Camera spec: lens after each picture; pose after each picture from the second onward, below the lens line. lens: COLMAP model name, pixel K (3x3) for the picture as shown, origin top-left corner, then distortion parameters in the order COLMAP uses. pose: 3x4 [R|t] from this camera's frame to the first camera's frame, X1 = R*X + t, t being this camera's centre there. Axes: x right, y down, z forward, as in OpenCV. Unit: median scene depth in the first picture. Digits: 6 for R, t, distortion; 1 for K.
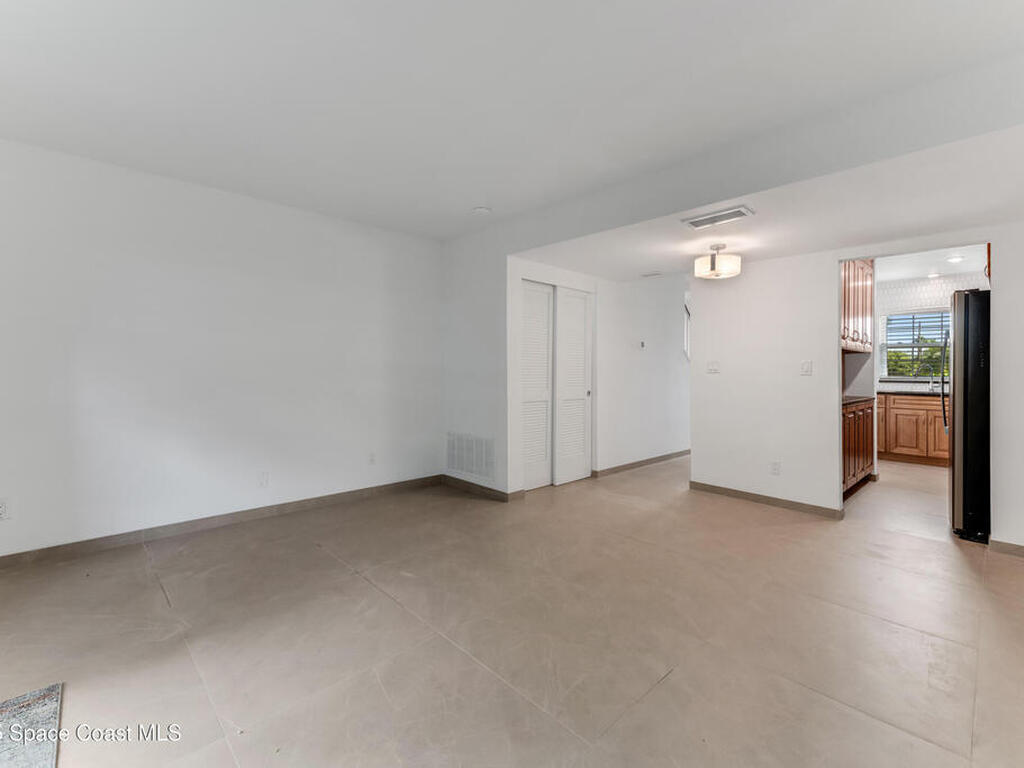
lens RADIAL K [[454.9, 0, 510.7], [0, 454.9, 368.5], [0, 0, 1]] dist [0.001604, 0.000144]
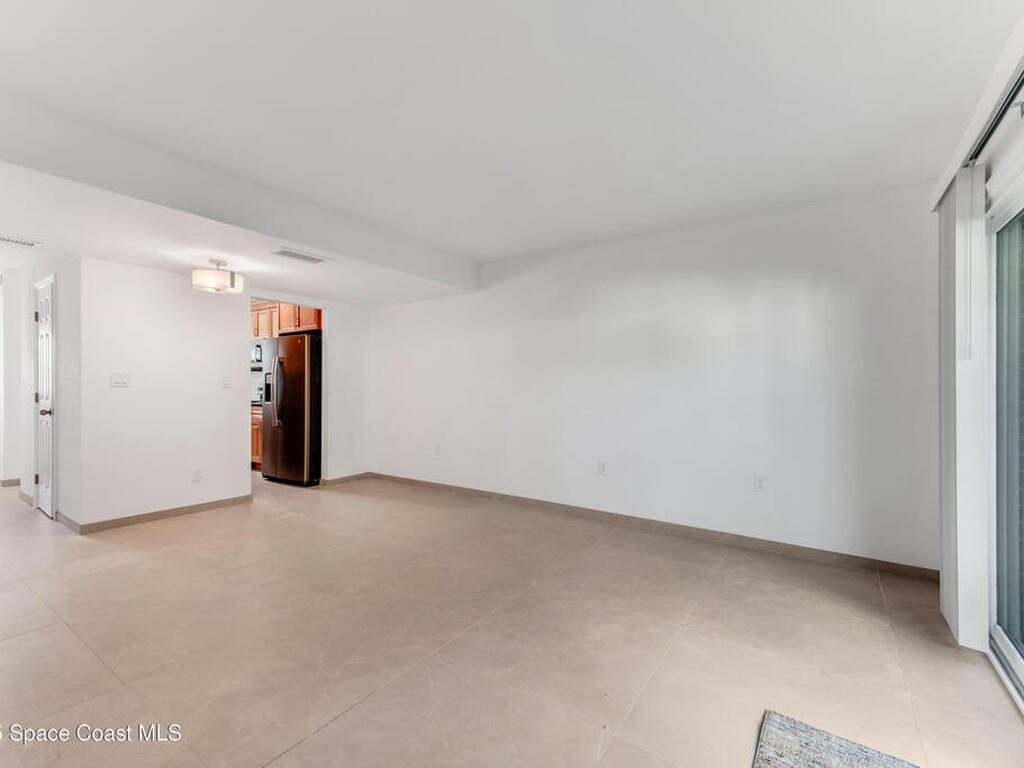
lens RADIAL K [[407.0, 0, 512.0], [0, 407.0, 384.0], [0, 0, 1]] dist [-0.000062, -0.000026]
pose [[-0.152329, -0.007257, 0.988303, -0.616689], [-0.007606, 0.999952, 0.006170, -0.008346], [-0.988301, -0.006578, -0.152377, 0.561663]]
